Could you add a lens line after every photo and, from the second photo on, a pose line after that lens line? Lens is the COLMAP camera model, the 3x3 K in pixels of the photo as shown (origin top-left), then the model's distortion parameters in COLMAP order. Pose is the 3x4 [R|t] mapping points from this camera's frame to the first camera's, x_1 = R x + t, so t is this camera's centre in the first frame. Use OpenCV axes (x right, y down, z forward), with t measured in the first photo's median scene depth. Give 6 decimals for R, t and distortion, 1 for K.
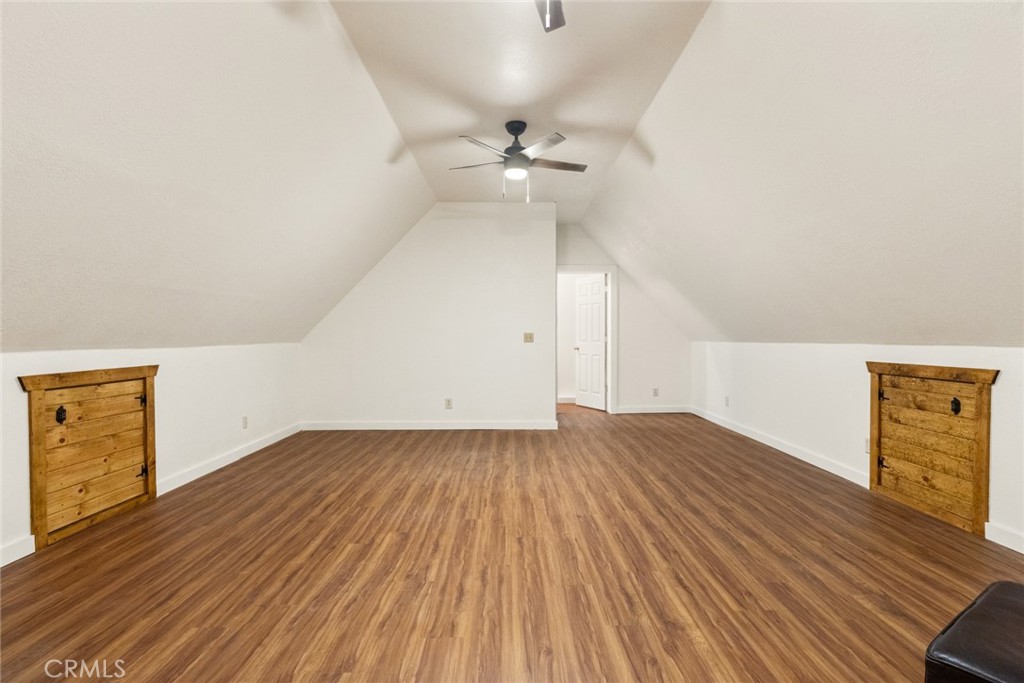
lens RADIAL K [[495.2, 0, 519.0], [0, 495.2, 340.9], [0, 0, 1]] dist [0.000923, 0.000812]
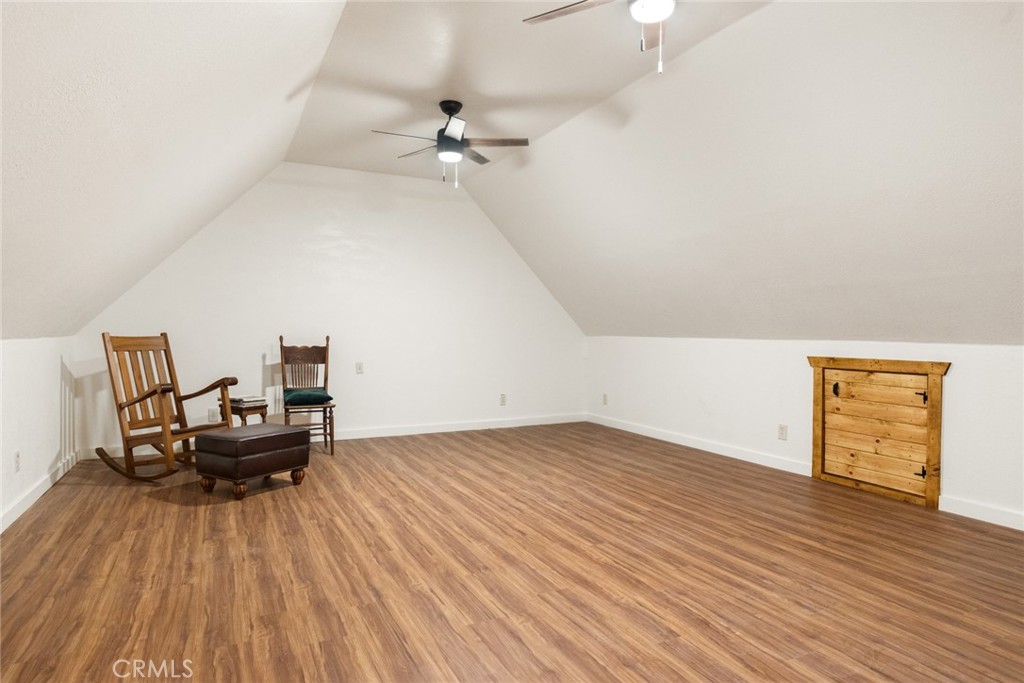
lens RADIAL K [[610.1, 0, 516.0], [0, 610.1, 337.3], [0, 0, 1]] dist [0.002927, 0.000719]
pose [[-0.902087, 0.005408, -0.431520, 0.530740], [-0.004760, 0.999736, 0.022481, -0.020611], [0.431528, 0.022334, -0.901823, 2.049033]]
